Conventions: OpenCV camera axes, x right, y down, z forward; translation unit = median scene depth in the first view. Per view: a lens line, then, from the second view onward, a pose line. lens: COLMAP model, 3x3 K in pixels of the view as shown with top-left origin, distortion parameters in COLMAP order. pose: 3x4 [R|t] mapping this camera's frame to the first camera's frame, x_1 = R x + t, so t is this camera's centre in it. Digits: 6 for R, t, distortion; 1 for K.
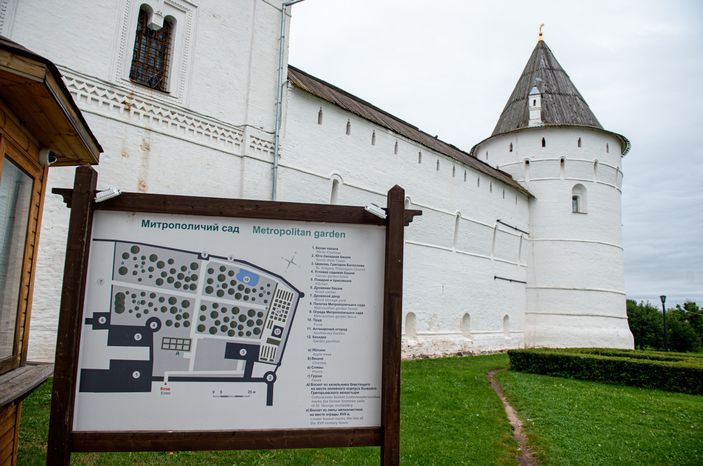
lens RADIAL K [[479.8, 0, 349.7], [0, 479.8, 235.7], [0, 0, 1]] dist [-0.052418, -0.000924]
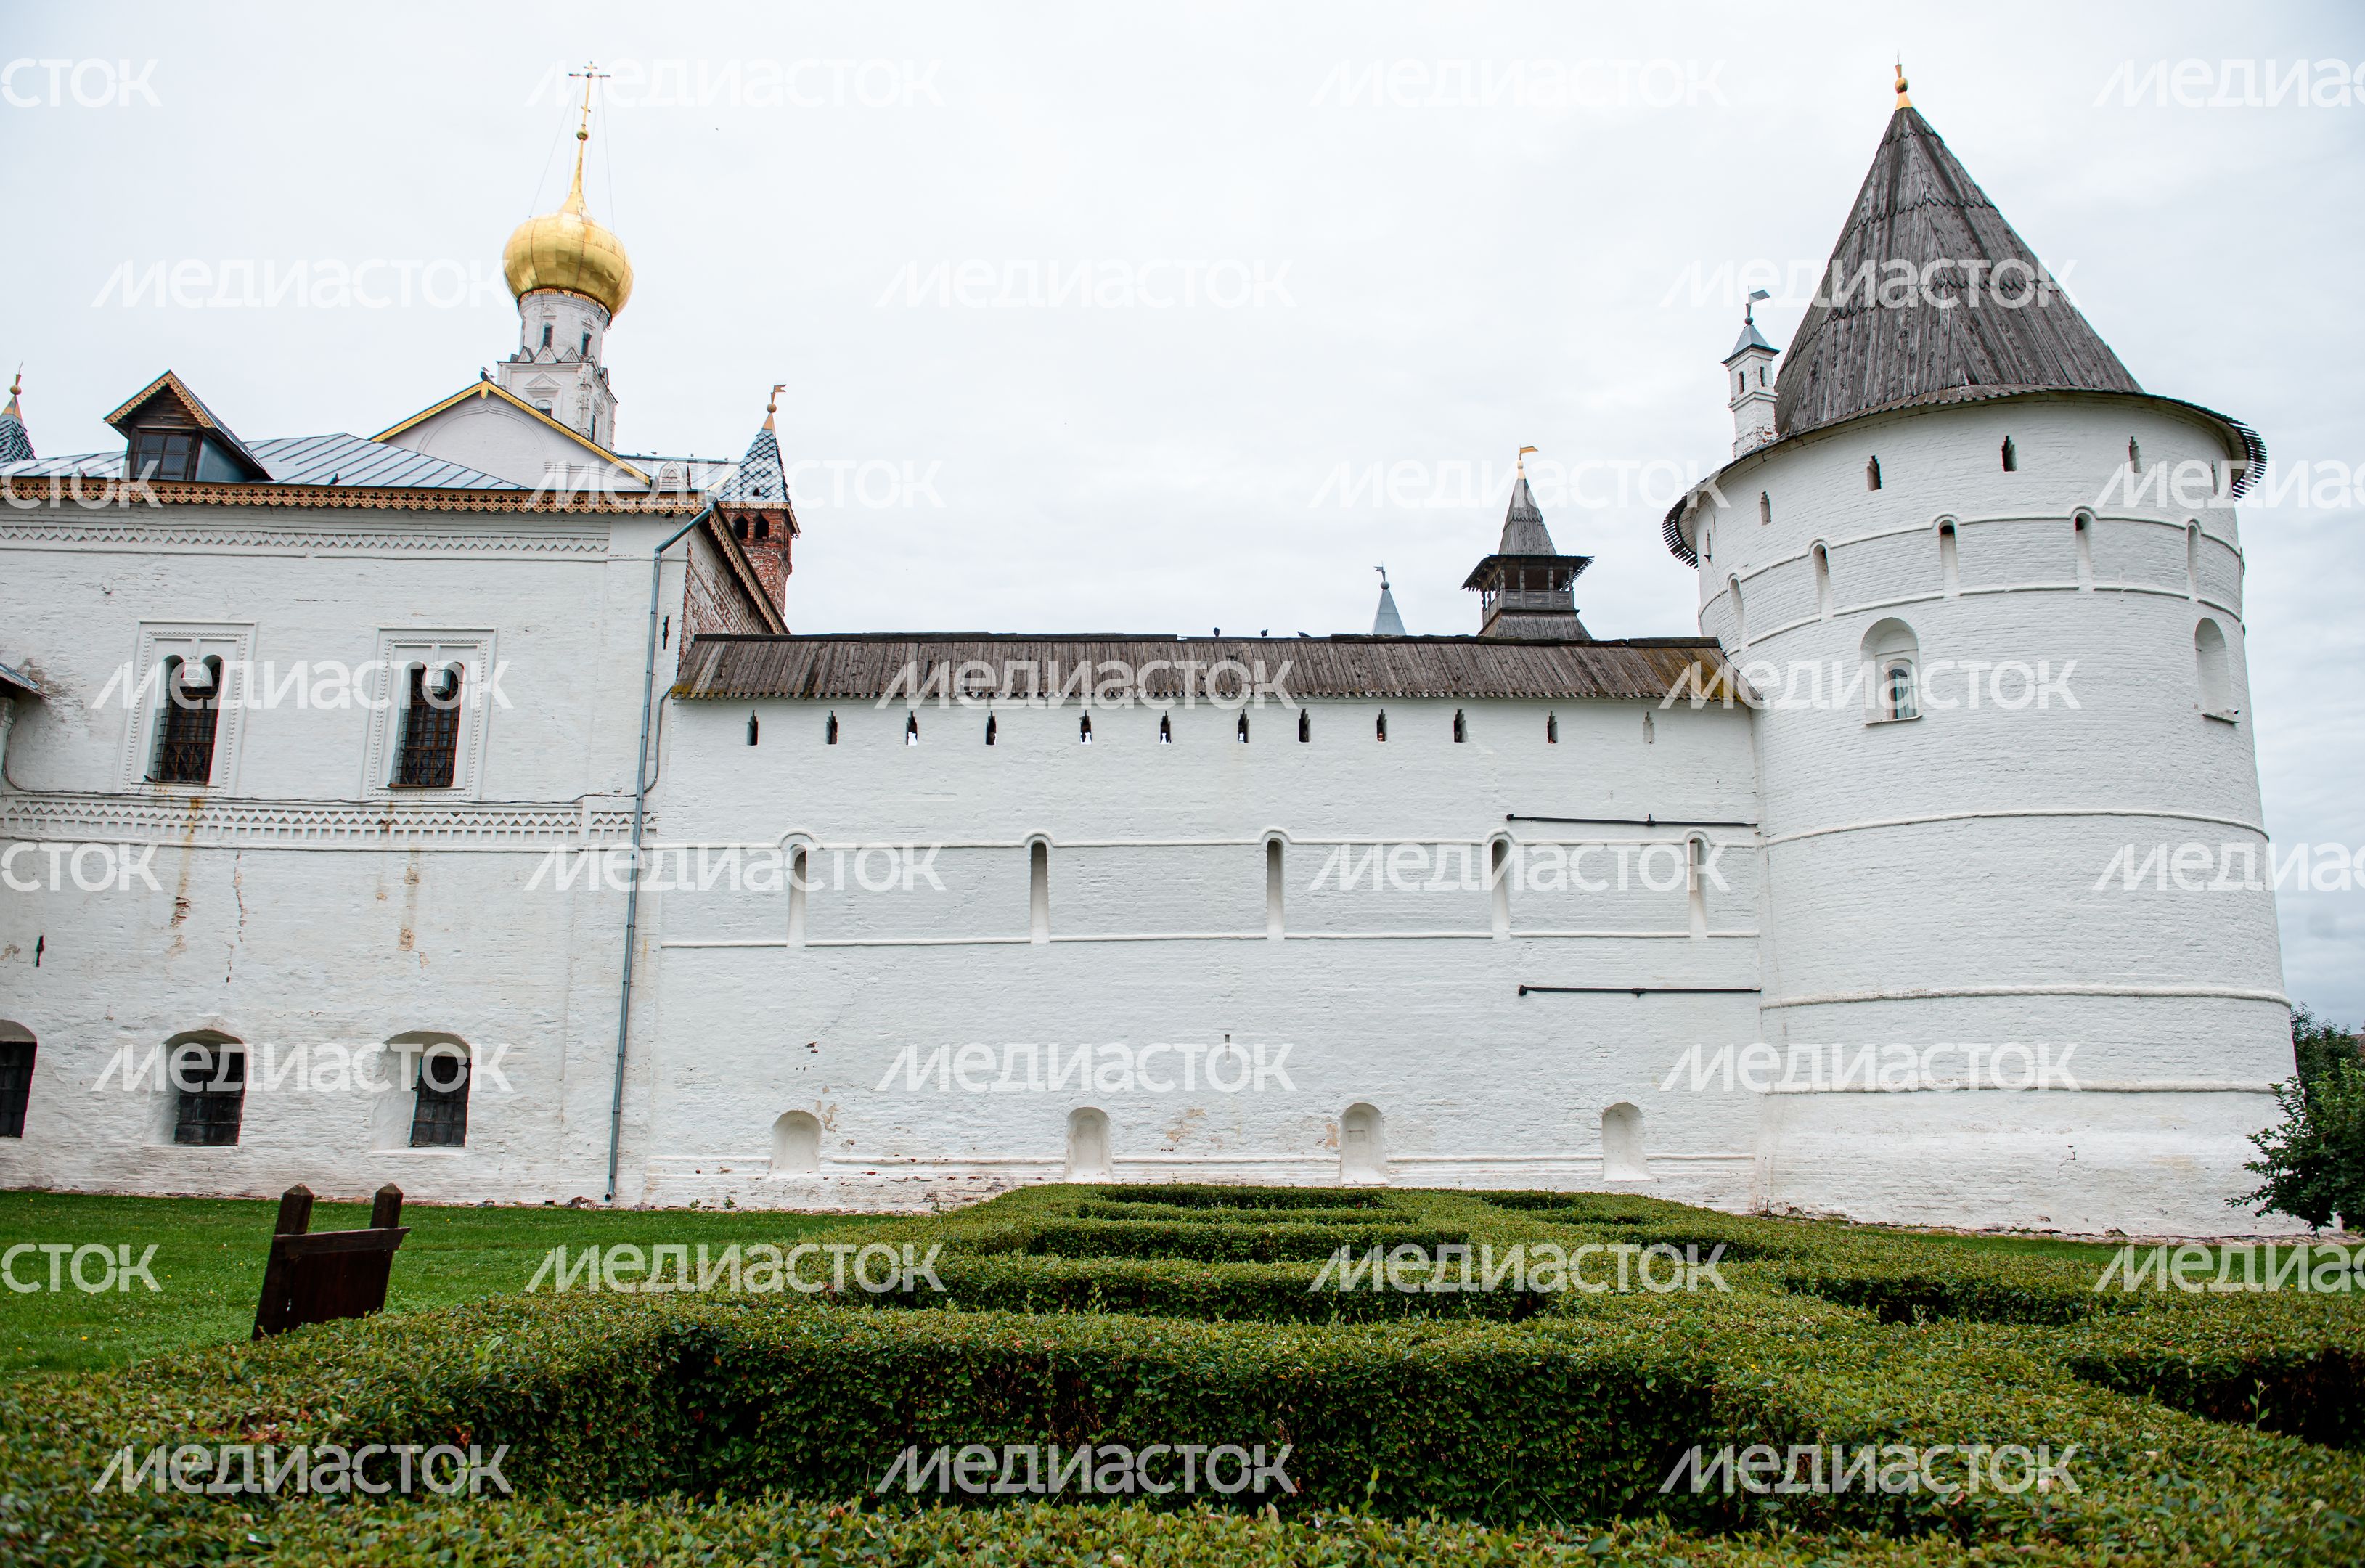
lens RADIAL K [[1614.3, 0, 1176.4], [0, 1614.3, 793.0], [0, 0, 1]] dist [-0.052418, -0.000924]
pose [[0.728538, -0.182442, -0.660263, 1.897995], [0.135106, 0.983217, -0.122604, 0.122324], [0.671549, 0.000116, 0.740960, 0.039324]]
